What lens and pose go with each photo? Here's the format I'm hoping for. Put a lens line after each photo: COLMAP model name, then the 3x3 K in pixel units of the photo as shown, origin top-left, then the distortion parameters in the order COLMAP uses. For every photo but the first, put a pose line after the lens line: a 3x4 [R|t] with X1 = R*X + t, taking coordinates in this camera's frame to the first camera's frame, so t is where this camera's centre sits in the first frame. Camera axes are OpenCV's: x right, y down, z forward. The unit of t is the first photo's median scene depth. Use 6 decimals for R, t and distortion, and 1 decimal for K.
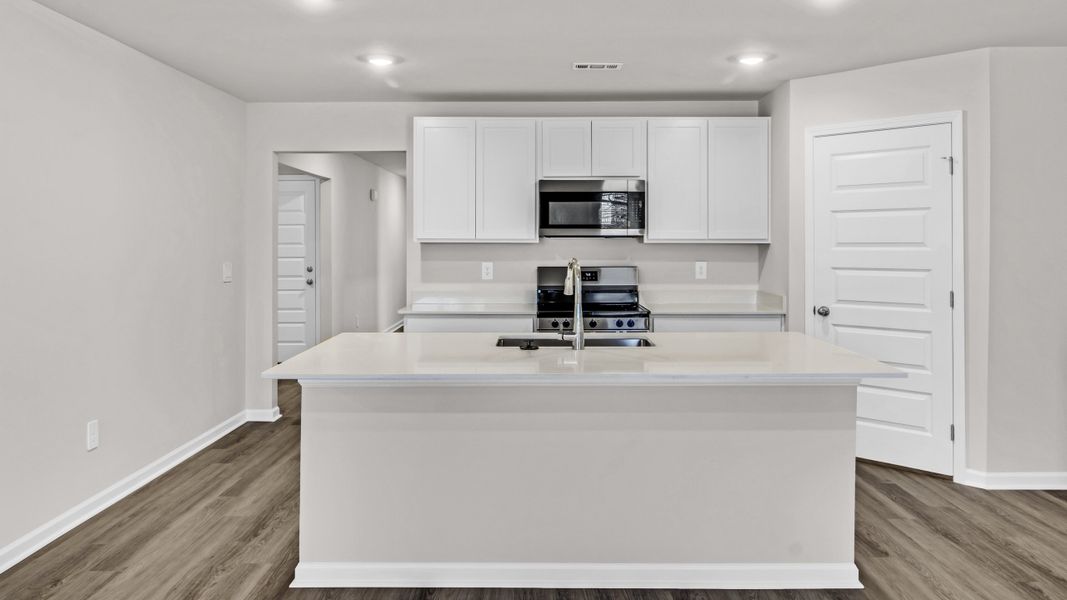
lens RADIAL K [[762.0, 0, 532.3], [0, 762.0, 291.1], [0, 0, 1]] dist [0.006660, -0.002810]
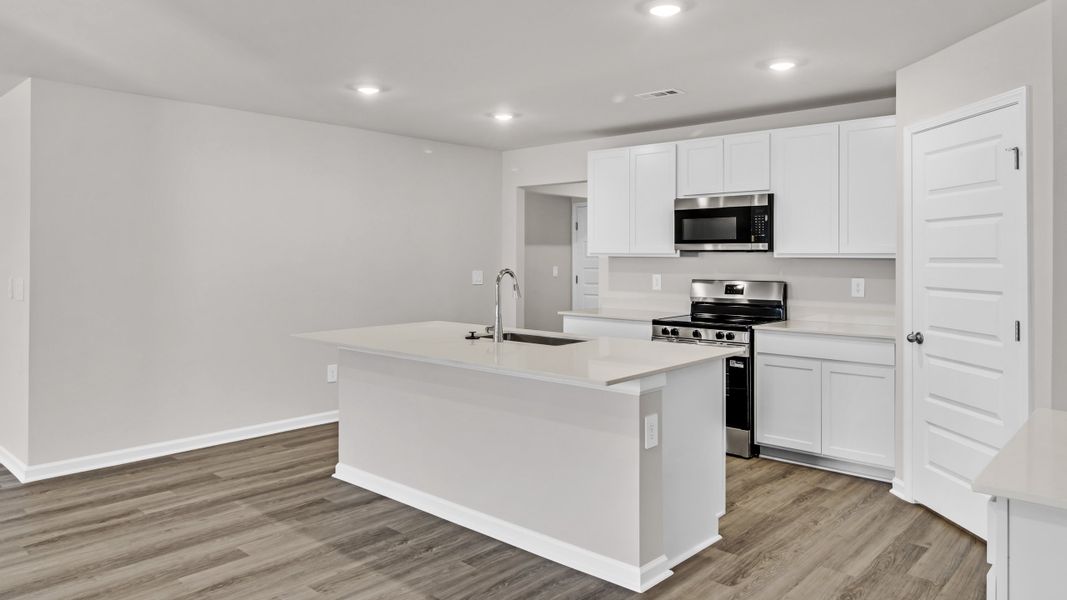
lens RADIAL K [[719.9, 0, 533.2], [0, 719.9, 309.2], [0, 0, 1]] dist [0.010244, 0.002967]
pose [[0.742687, 0.052076, -0.667611, 0.554694], [-0.047149, 0.998564, 0.025440, -0.005715], [0.667977, 0.012583, 0.744076, 0.102312]]
